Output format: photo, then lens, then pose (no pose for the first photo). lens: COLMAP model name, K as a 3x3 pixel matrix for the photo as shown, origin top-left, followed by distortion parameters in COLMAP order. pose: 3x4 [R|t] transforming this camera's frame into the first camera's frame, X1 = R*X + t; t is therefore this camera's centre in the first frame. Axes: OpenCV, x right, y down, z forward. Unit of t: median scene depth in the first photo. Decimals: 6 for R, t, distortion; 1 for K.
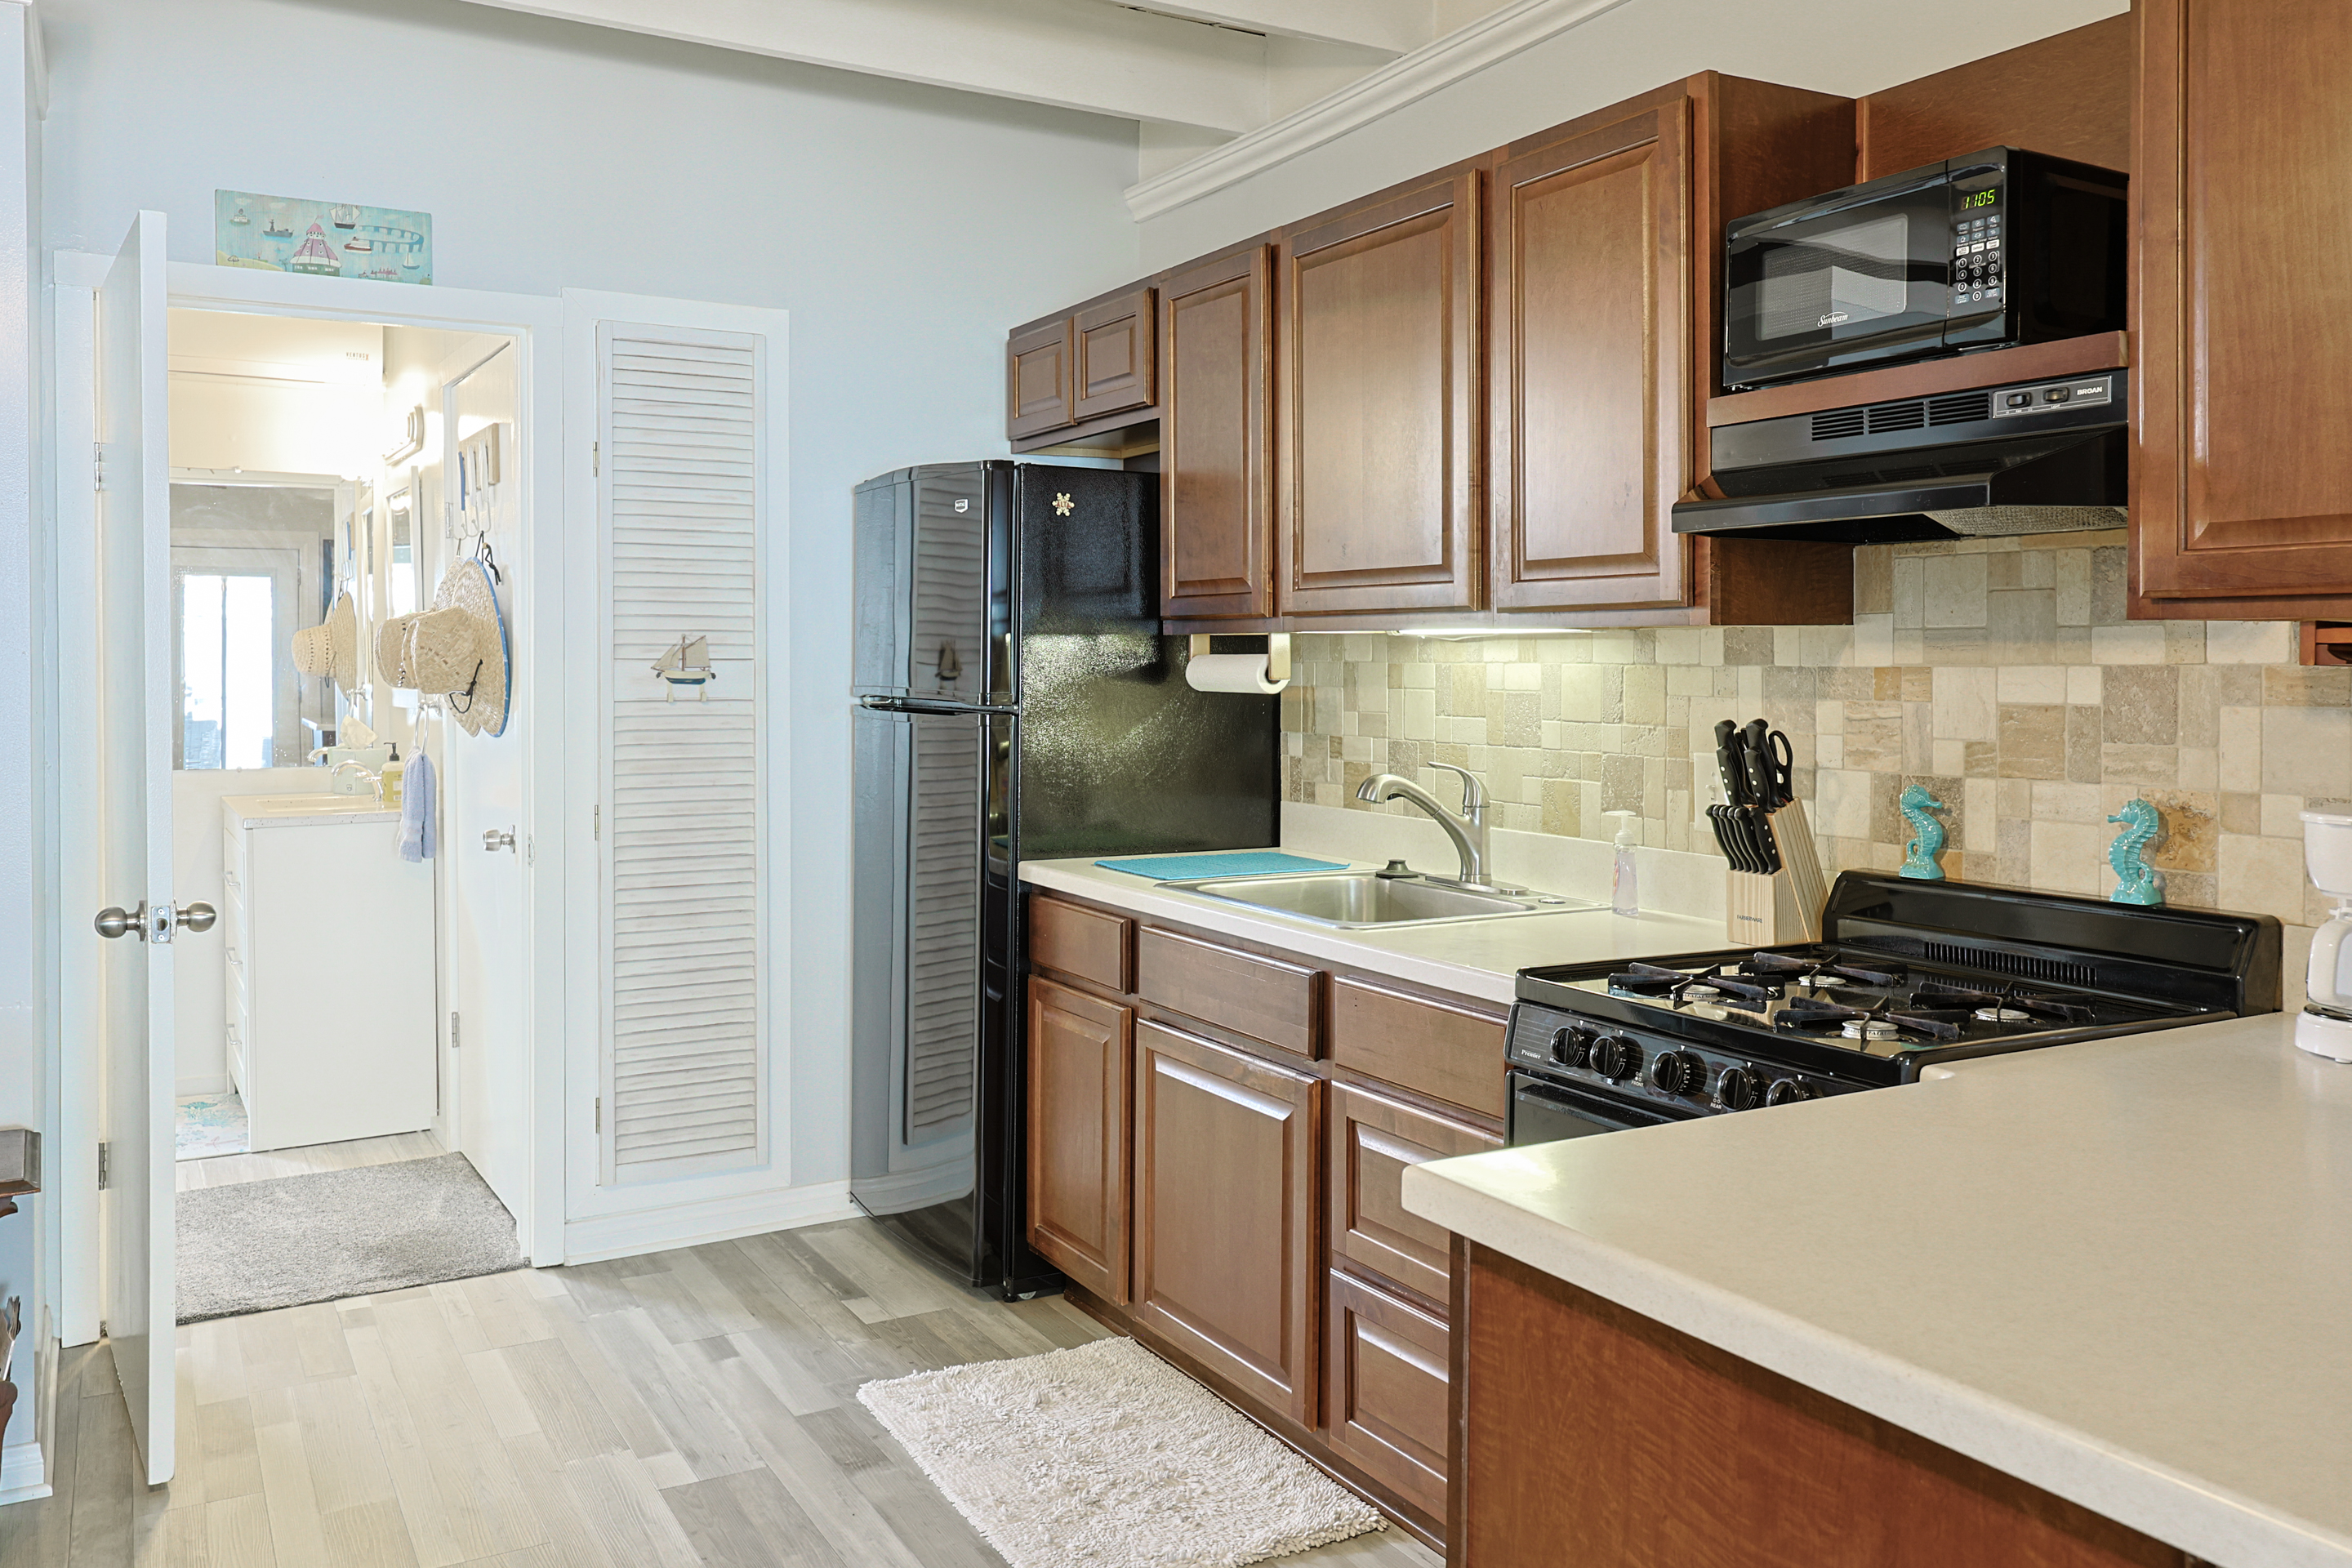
lens RADIAL K [[1807.5, 0, 1116.4], [0, 1807.5, 682.8], [0, 0, 1]] dist [-0.000149, 0.002630]
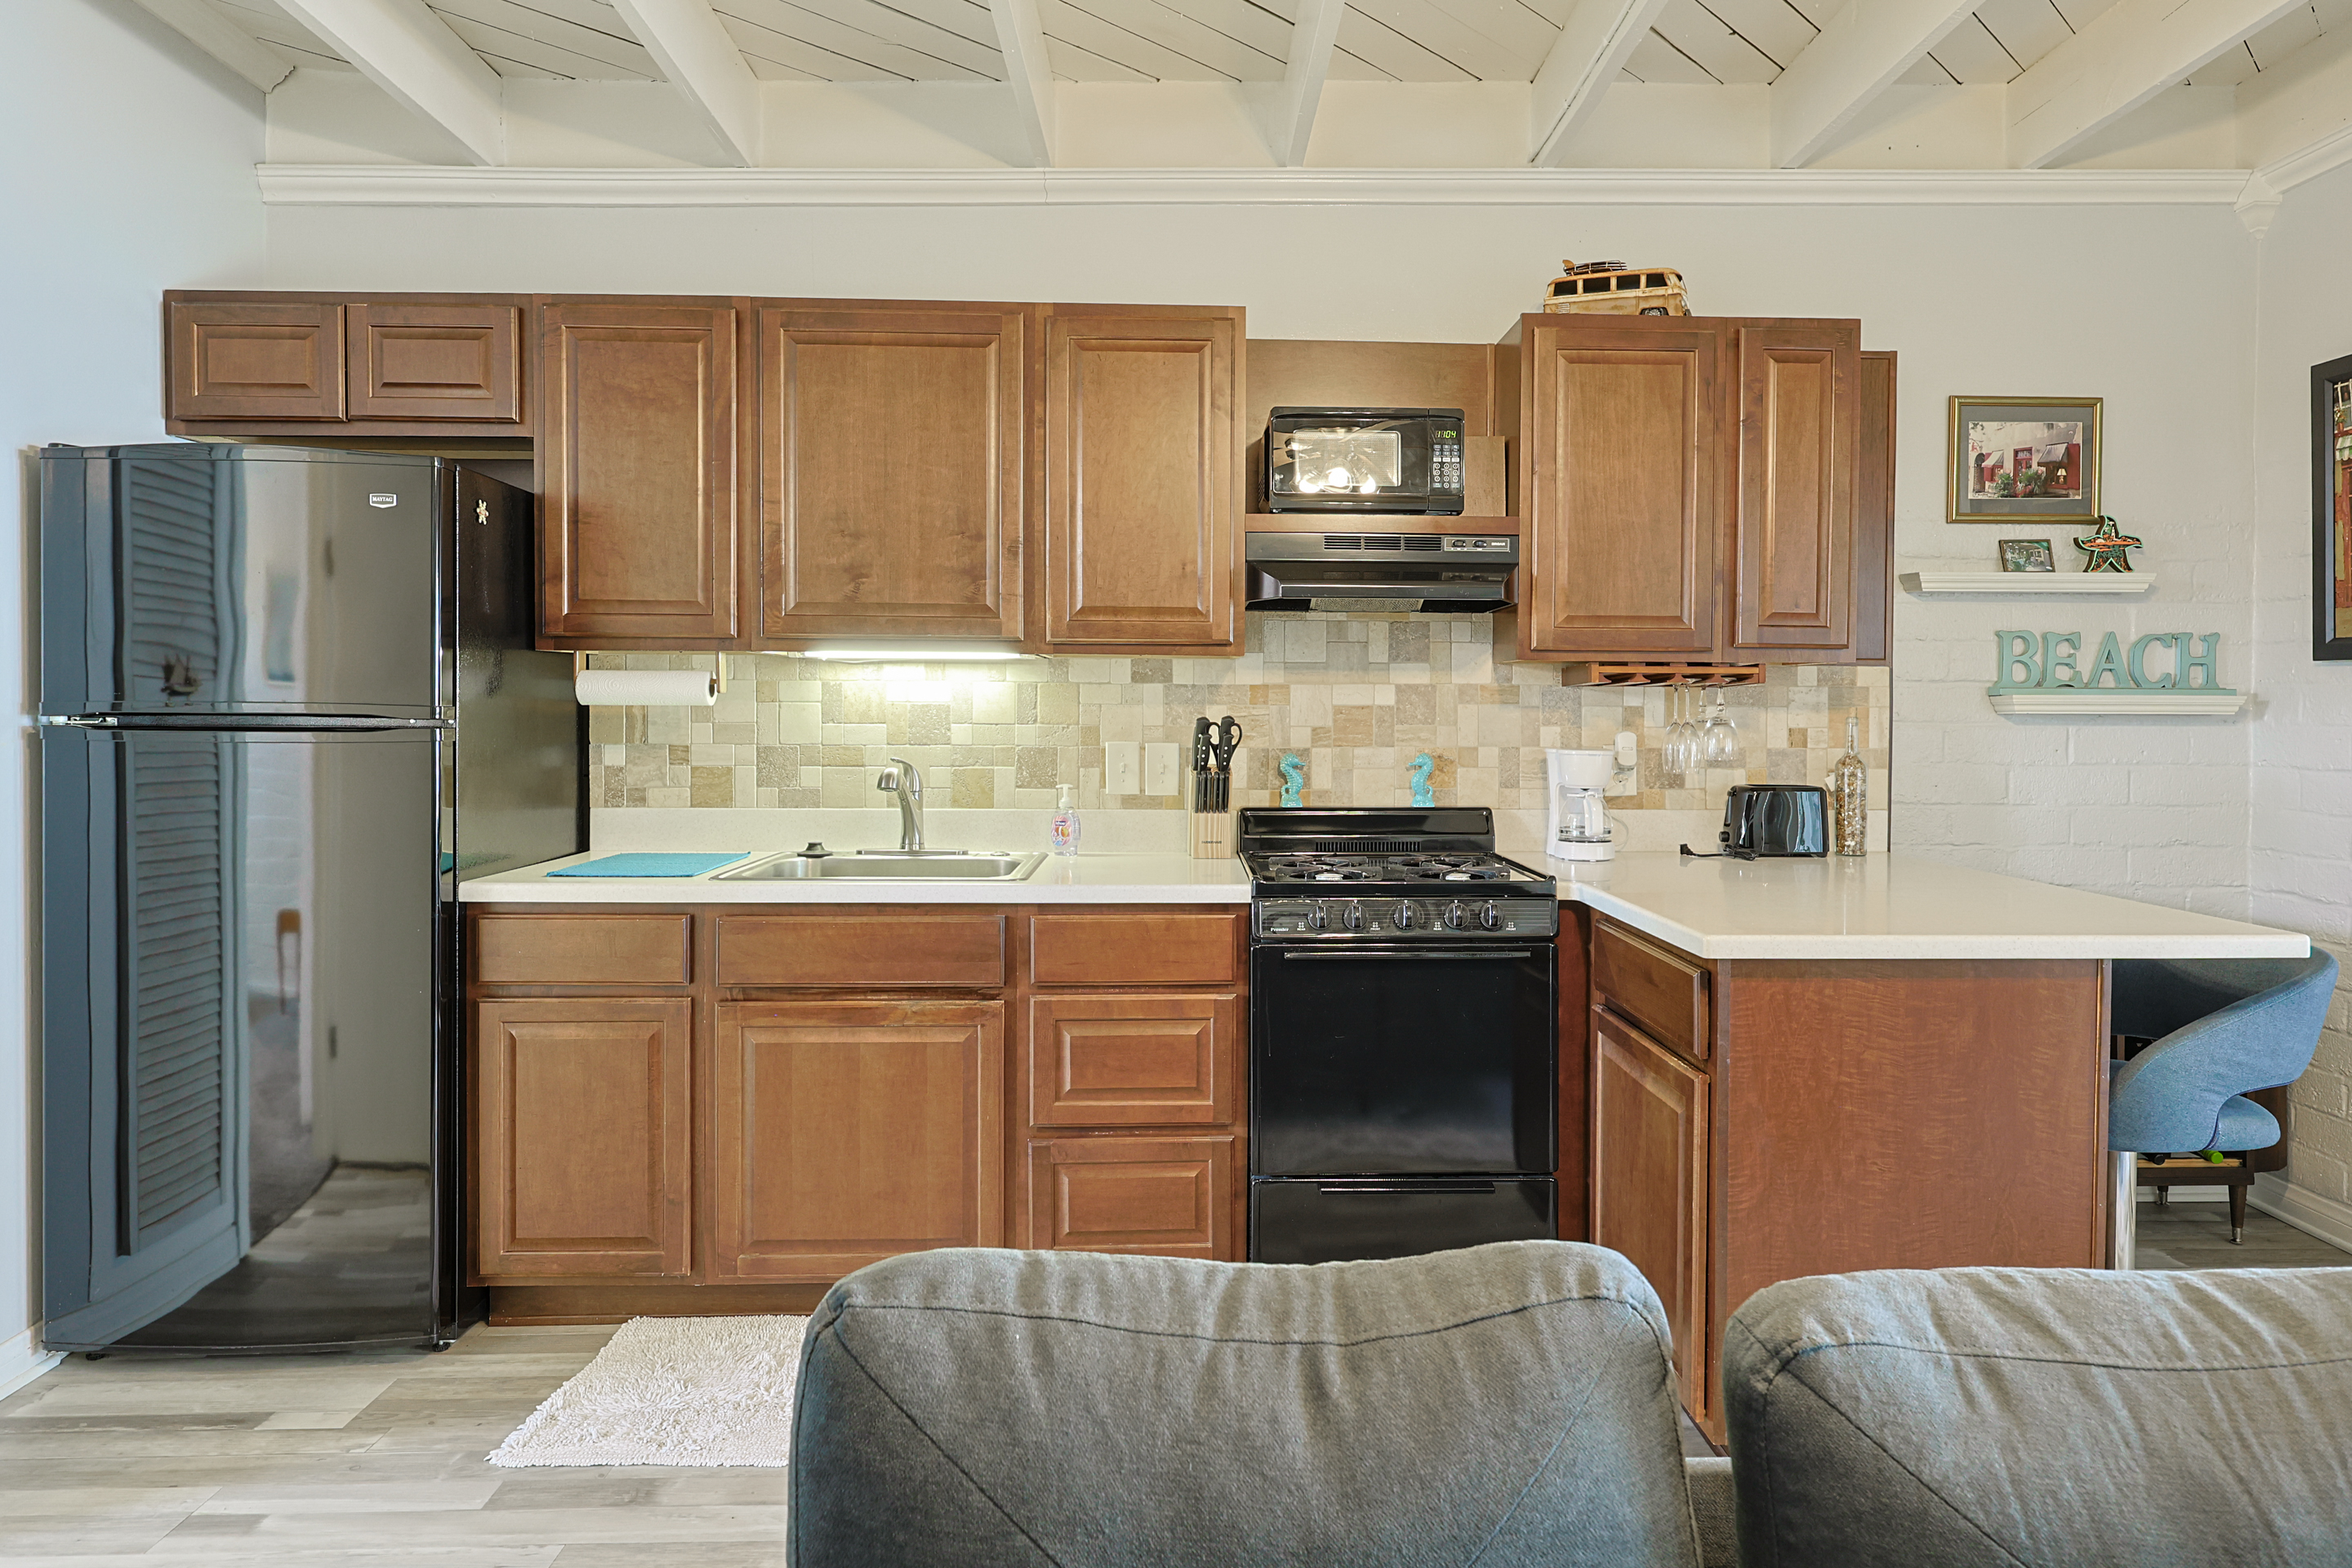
lens RADIAL K [[1410.7, 0, 1251.3], [0, 1410.7, 726.4], [0, 0, 1]] dist [-0.002027, -0.000049]
pose [[0.454655, -0.012570, 0.890579, -0.702303], [0.006800, 0.999920, 0.010642, 0.015091], [-0.890641, 0.001218, 0.454705, 0.387693]]
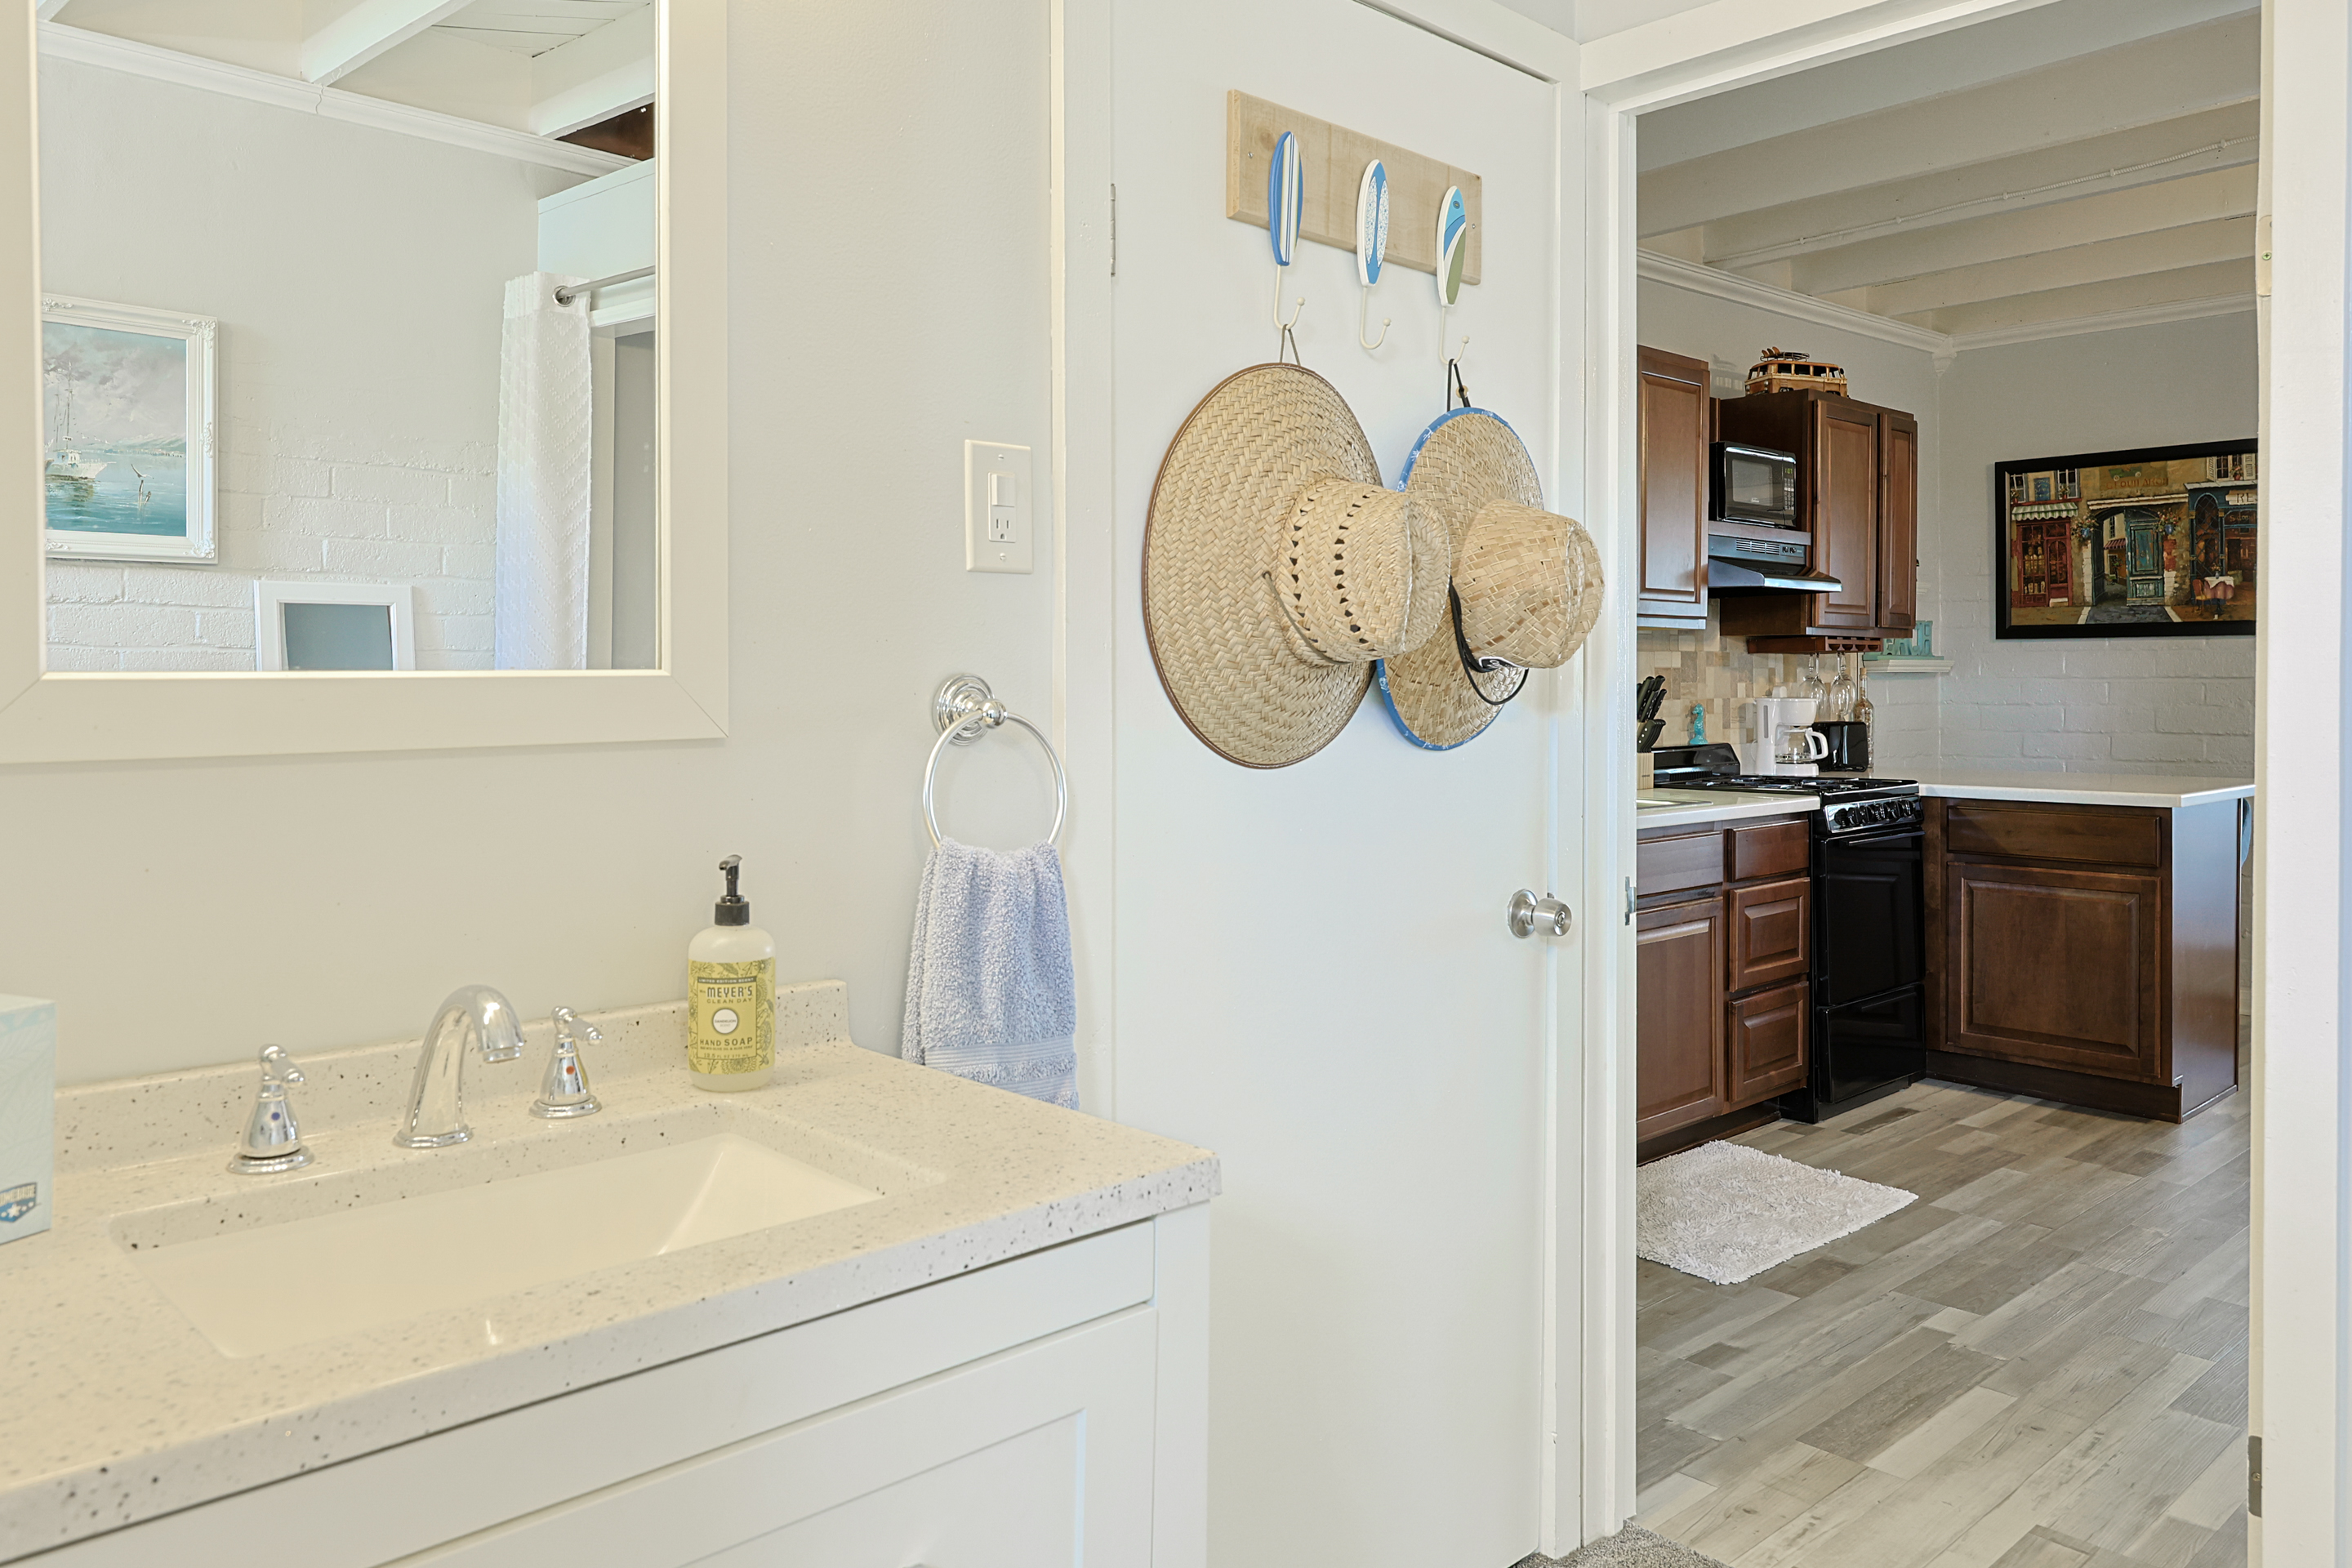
lens RADIAL K [[1635.8, 0, 1168.9], [0, 1635.8, 696.3], [0, 0, 1]] dist [0.007216, 0.000165]
pose [[-0.229739, -0.012821, 0.973168, -1.233027], [0.013225, 0.999780, 0.016294, 0.005244], [-0.973162, 0.016613, -0.229519, 1.836668]]
